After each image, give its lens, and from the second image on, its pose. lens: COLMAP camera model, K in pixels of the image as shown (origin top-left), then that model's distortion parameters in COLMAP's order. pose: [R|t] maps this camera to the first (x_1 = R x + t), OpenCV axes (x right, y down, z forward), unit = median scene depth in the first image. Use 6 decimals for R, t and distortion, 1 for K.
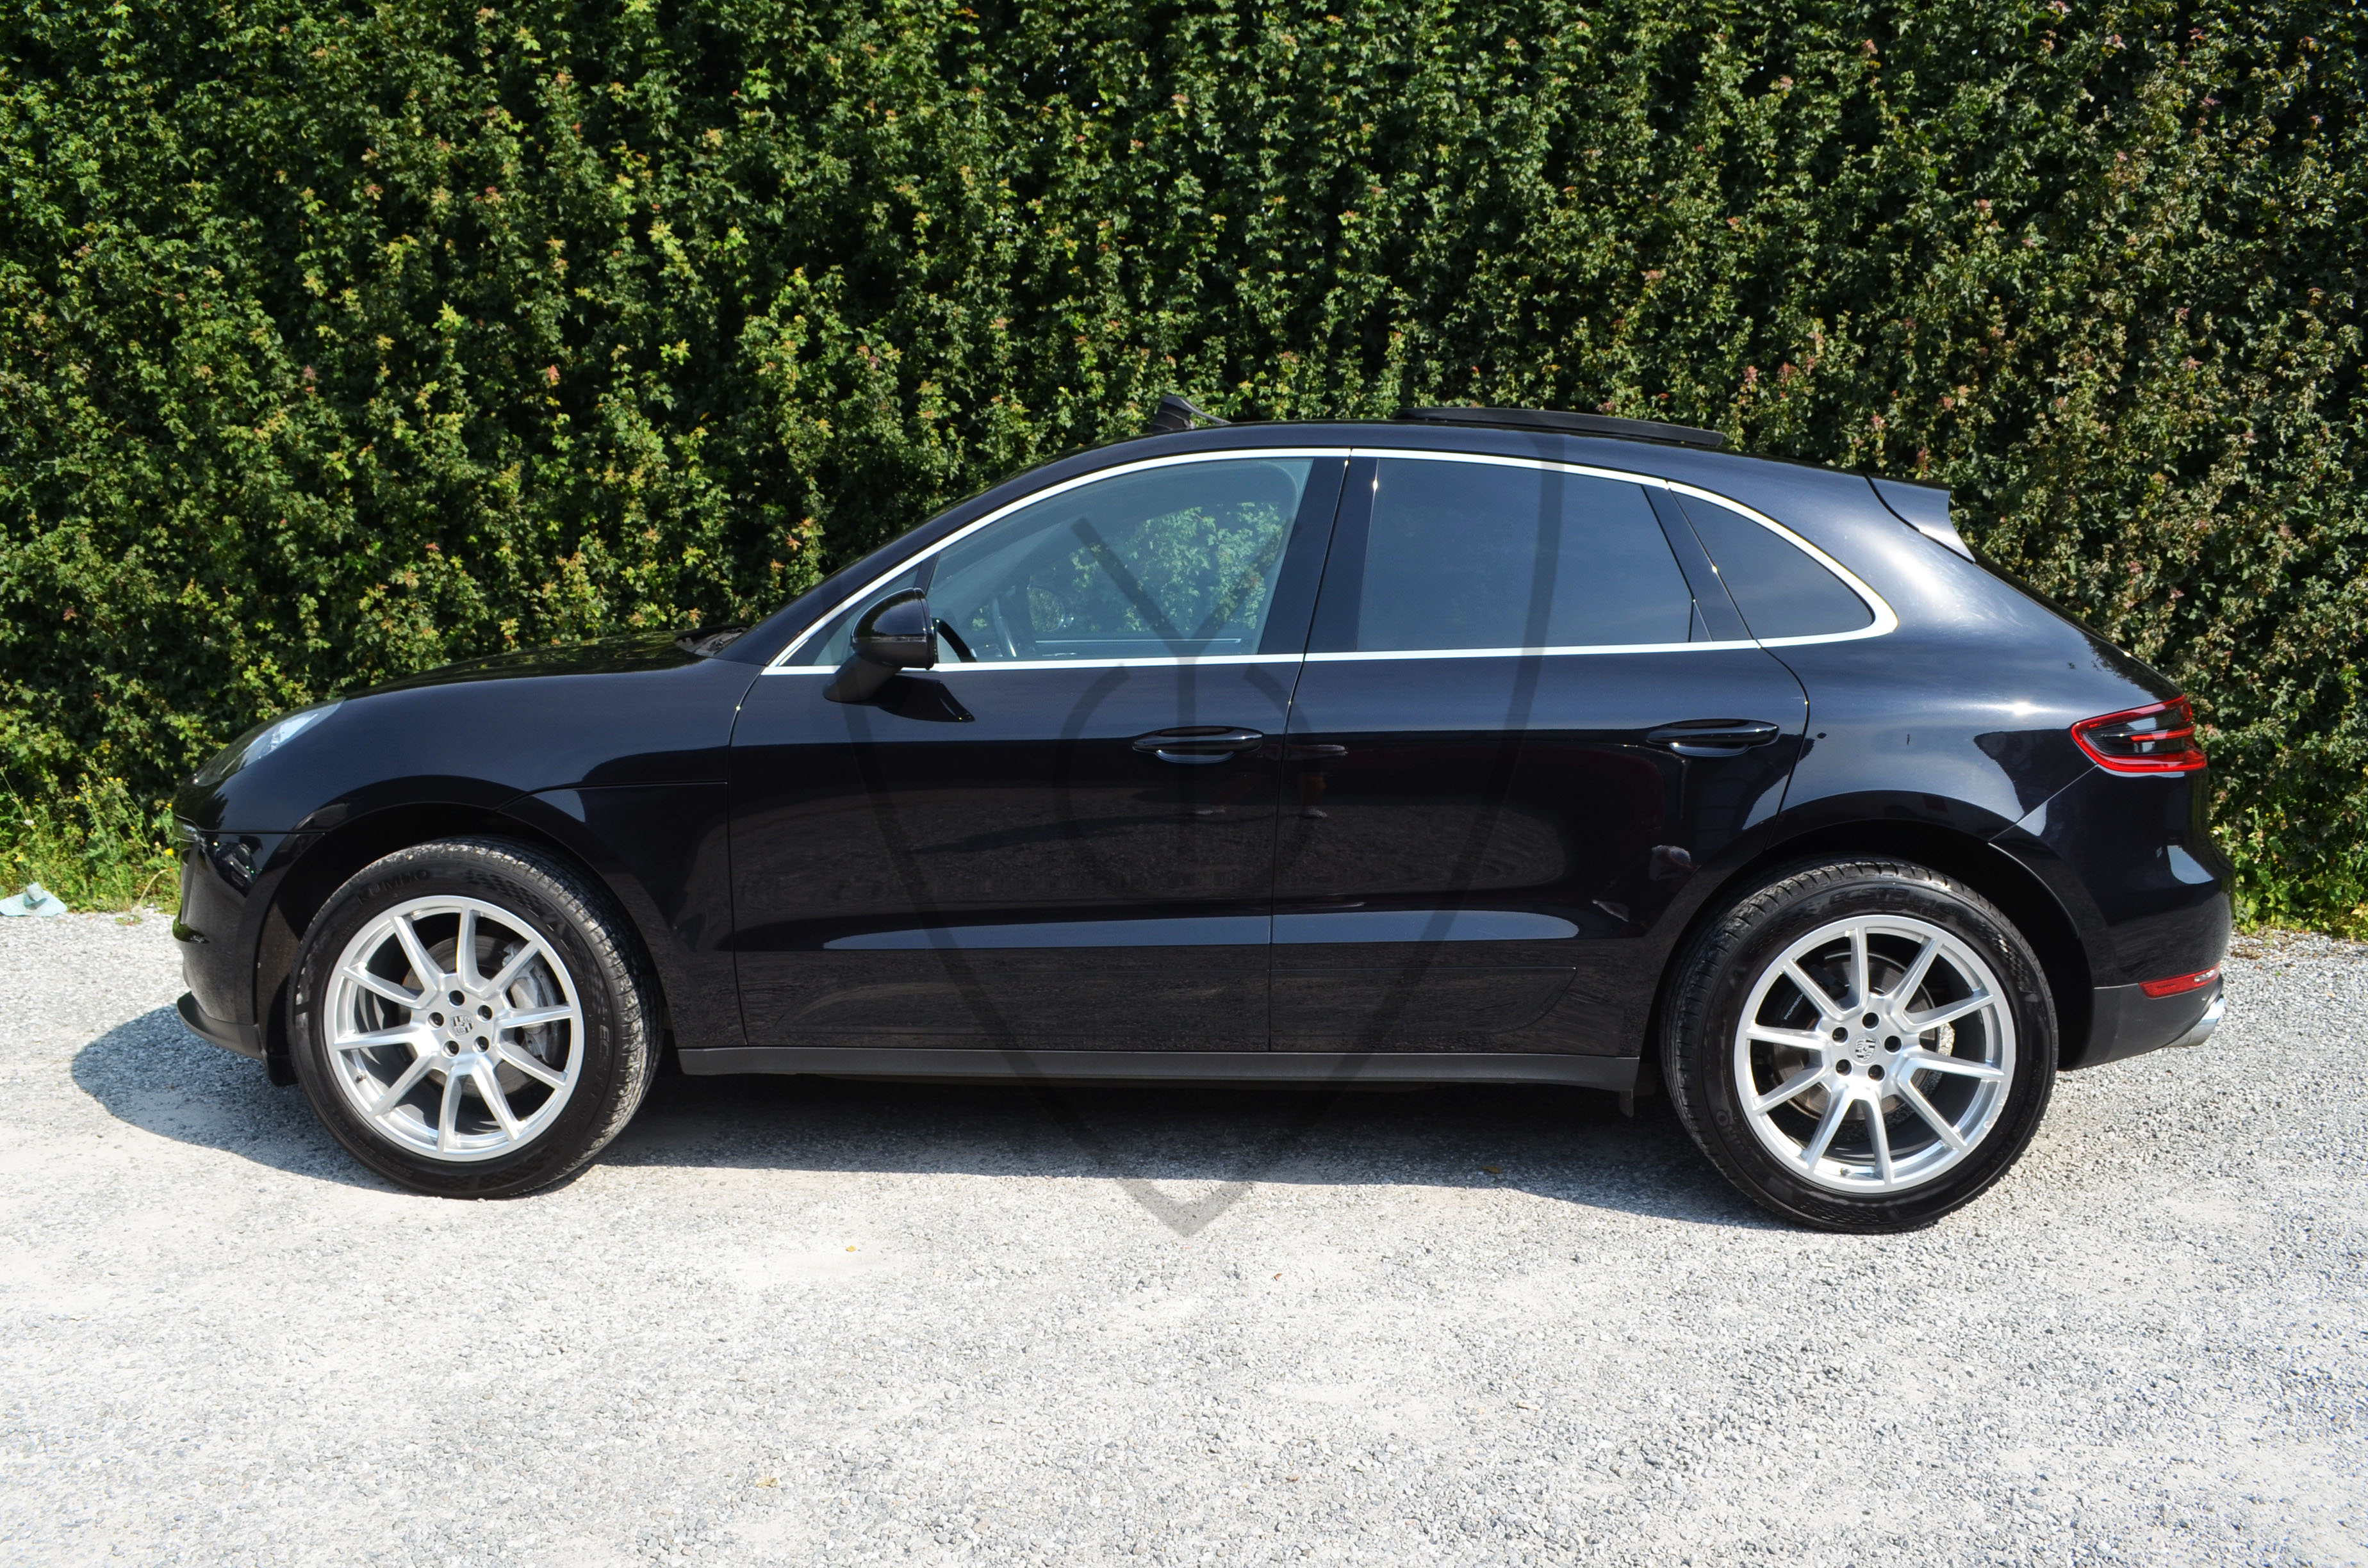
lens RADIAL K [[1844.0, 0, 1181.5], [0, 1844.0, 788.9], [0, 0, 1]] dist [-0.071853, 0.010987]
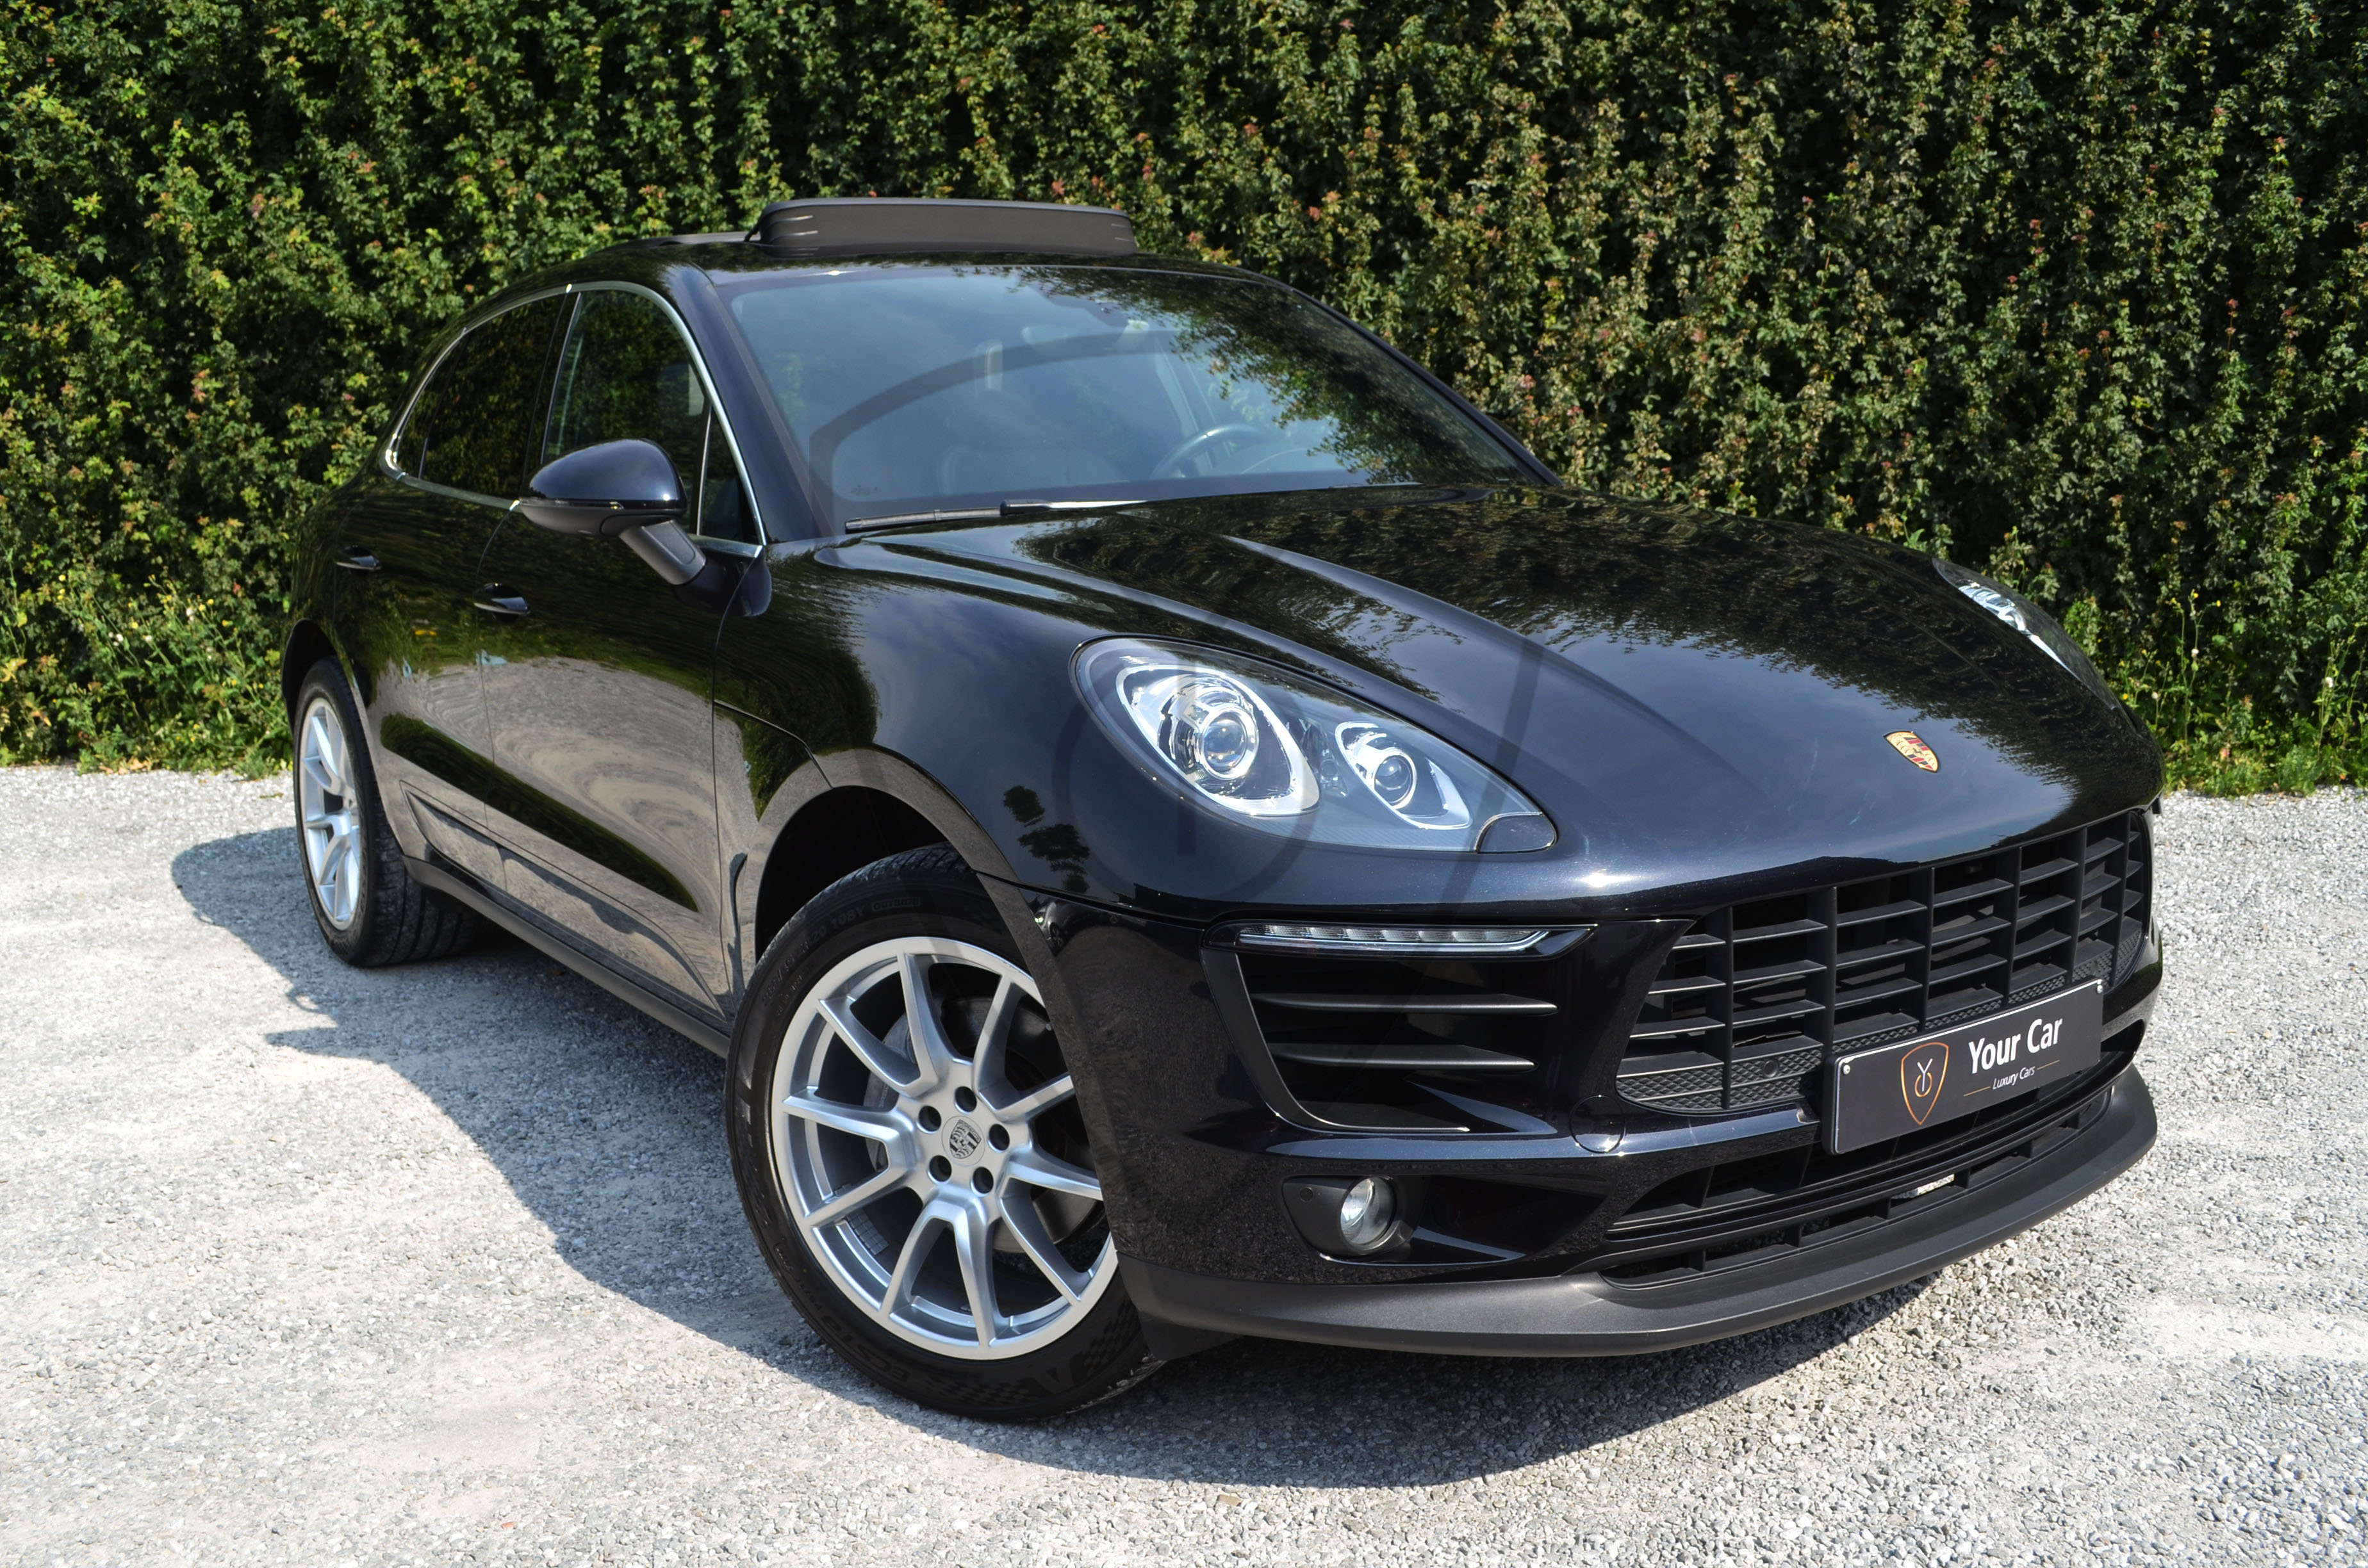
lens RADIAL K [[2153.7, 0, 1198.2], [0, 2153.7, 791.8], [0, 0, 1]] dist [-0.053761, 0.000000]
pose [[0.997941, -0.009876, -0.063371, 0.406523], [0.013828, 0.997965, 0.062240, 0.019217], [0.062628, -0.062988, 0.996047, -0.142057]]
